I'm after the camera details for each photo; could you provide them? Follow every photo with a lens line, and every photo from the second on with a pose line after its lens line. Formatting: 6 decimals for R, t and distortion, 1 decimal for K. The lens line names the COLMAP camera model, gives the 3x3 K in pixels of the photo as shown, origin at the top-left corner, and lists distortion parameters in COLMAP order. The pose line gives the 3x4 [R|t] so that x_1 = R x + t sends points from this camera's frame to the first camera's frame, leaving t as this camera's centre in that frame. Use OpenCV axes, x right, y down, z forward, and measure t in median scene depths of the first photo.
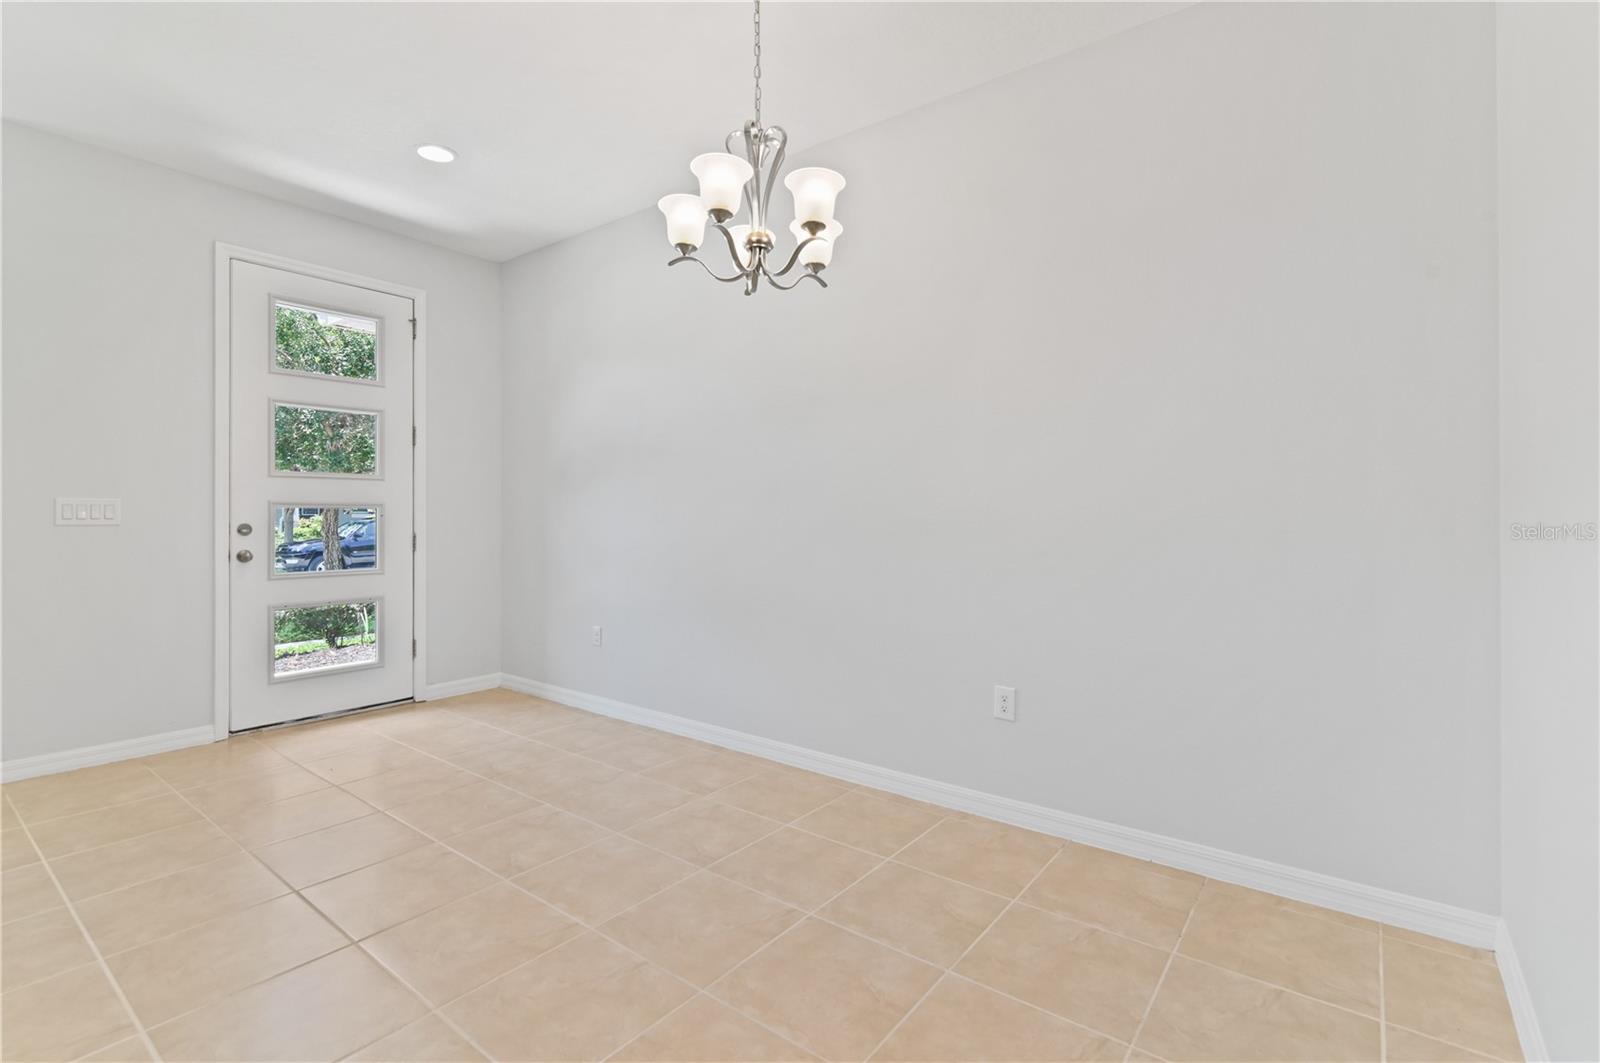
lens RADIAL K [[735.5, 0, 799.6], [0, 735.5, 519.8], [0, 0, 1]] dist [-0.001674, -0.001640]
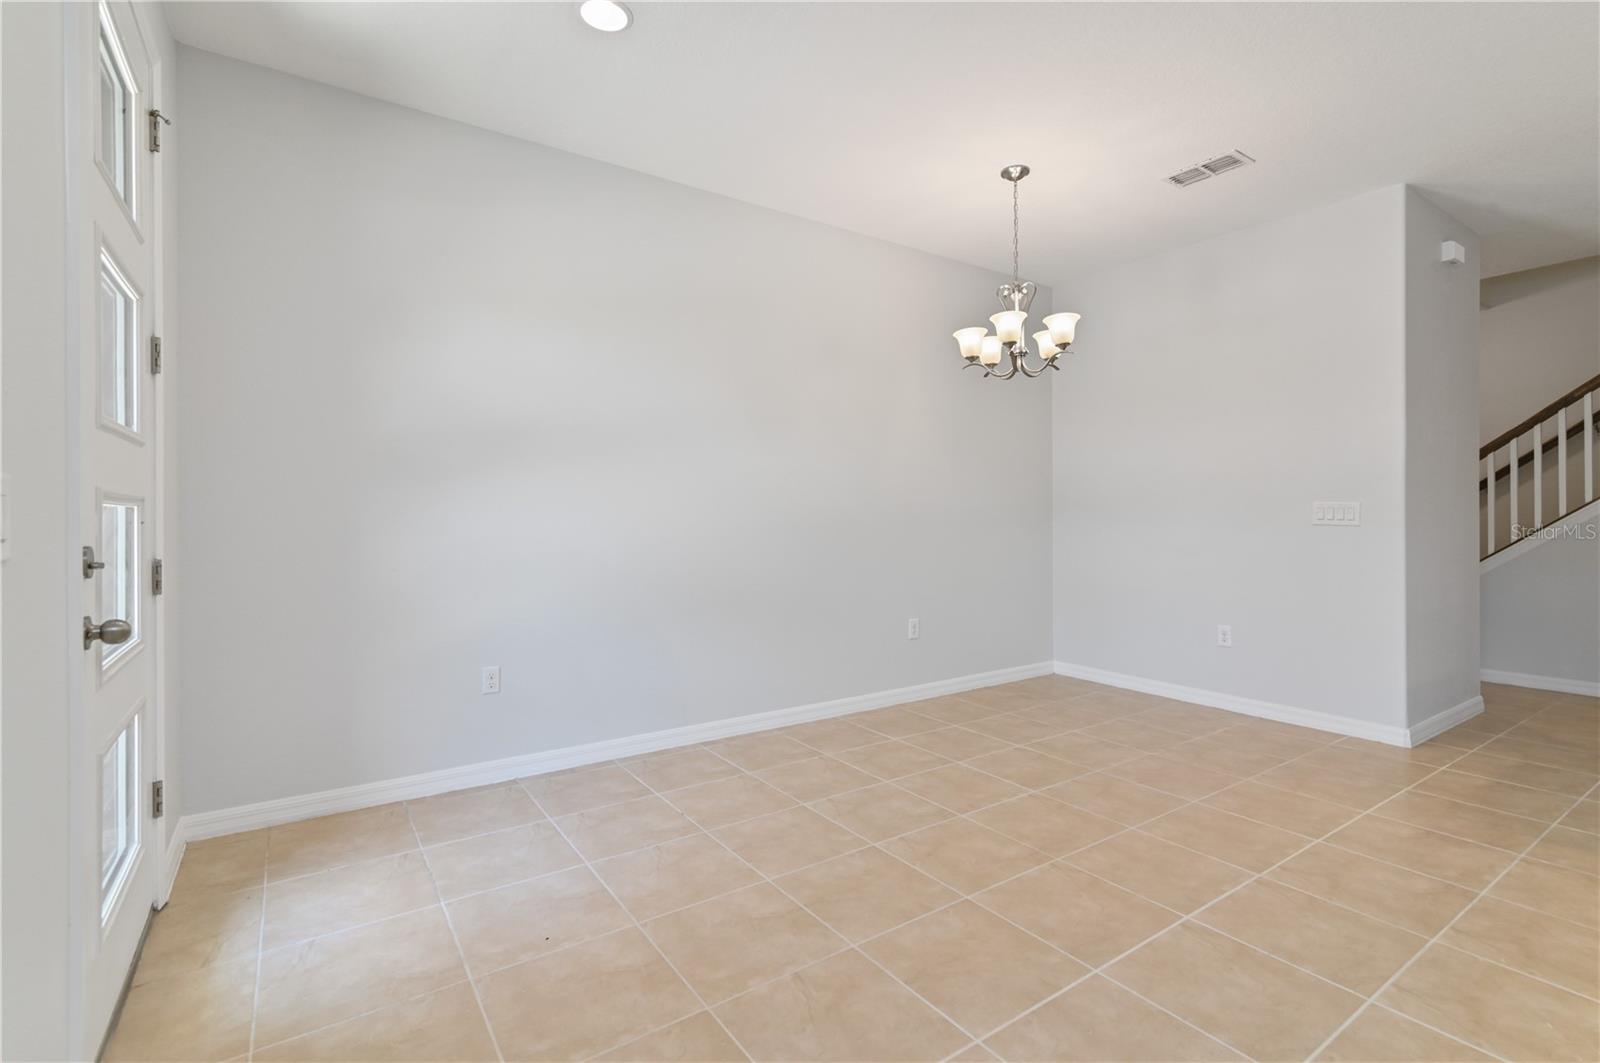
lens RADIAL K [[735.5, 0, 799.8], [0, 735.5, 523.3], [0, 0, 1]] dist [-0.001674, -0.001640]
pose [[0.307885, -0.014223, 0.951317, -1.305548], [0.008994, 0.999887, 0.012038, -0.010146], [-0.951381, 0.004849, 0.307978, 0.697627]]
